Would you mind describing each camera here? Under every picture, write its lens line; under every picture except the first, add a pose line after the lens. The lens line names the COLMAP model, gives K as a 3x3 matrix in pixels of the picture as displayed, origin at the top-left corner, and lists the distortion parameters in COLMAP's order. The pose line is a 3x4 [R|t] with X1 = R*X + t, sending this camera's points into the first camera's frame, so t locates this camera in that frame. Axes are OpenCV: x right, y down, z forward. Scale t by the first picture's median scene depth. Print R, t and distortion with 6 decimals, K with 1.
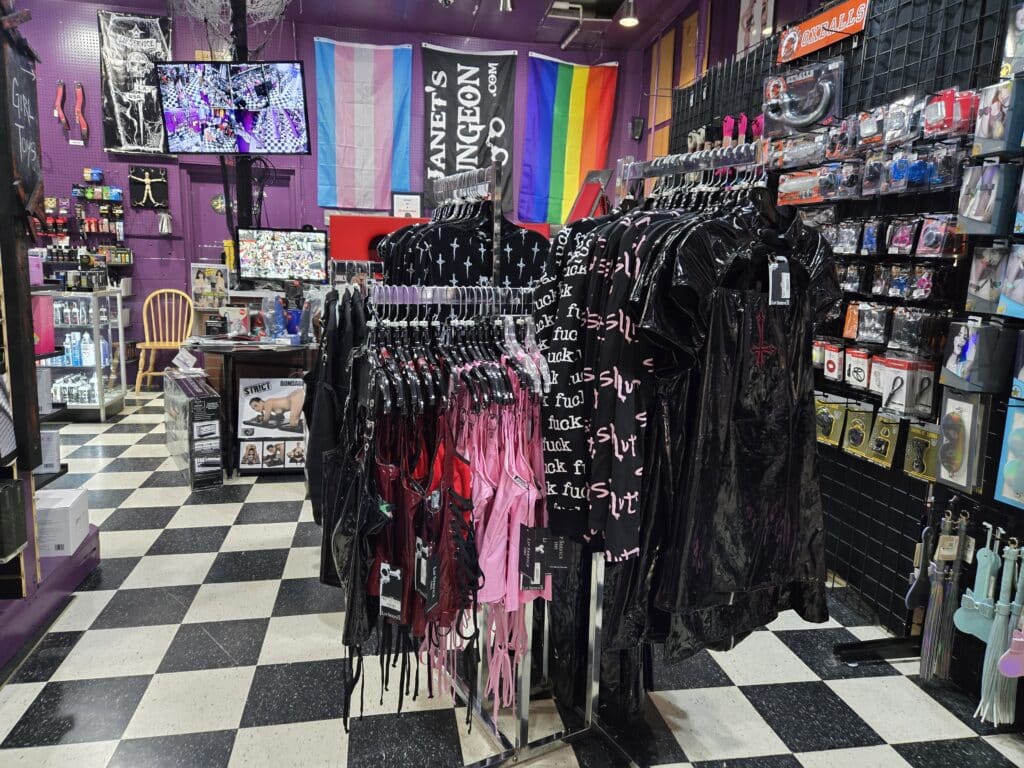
lens RADIAL K [[693.3, 0, 514.5], [0, 693.3, 377.7], [0, 0, 1]] dist [0.020247, -0.008315]
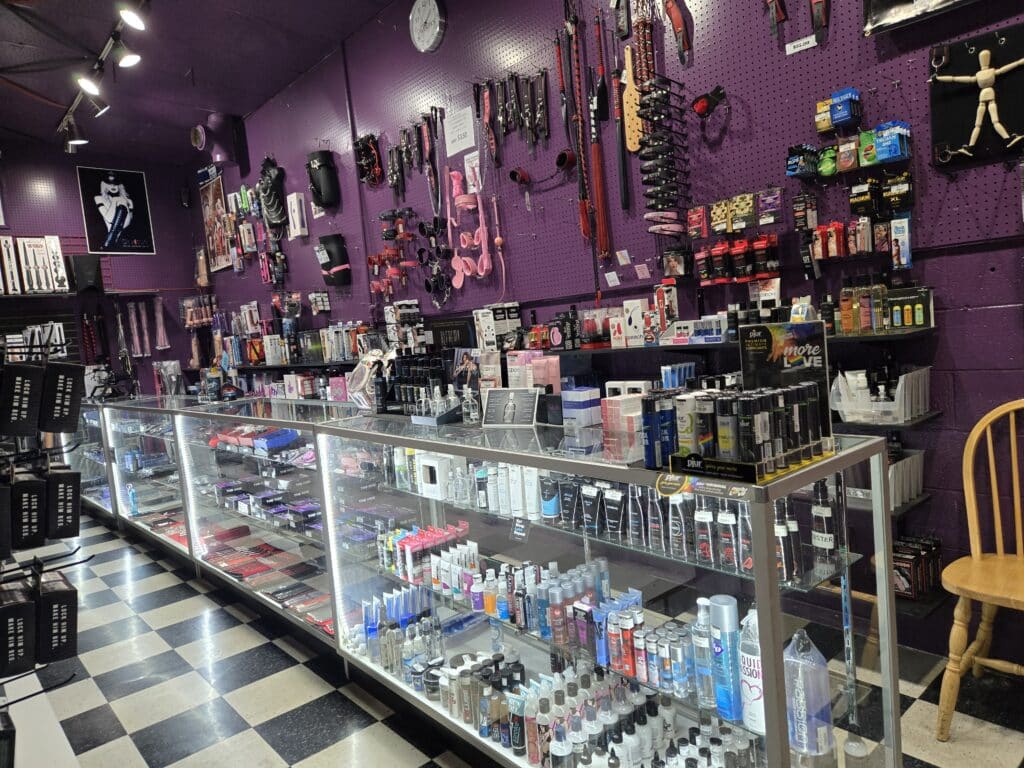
lens RADIAL K [[693.3, 0, 516.1], [0, 693.3, 384.3], [0, 0, 1]] dist [0.020247, -0.008315]
pose [[0.504449, -0.012430, -0.863352, -0.356269], [-0.038539, 0.998576, -0.036895, -0.115848], [0.862581, 0.051884, 0.503251, 0.652608]]
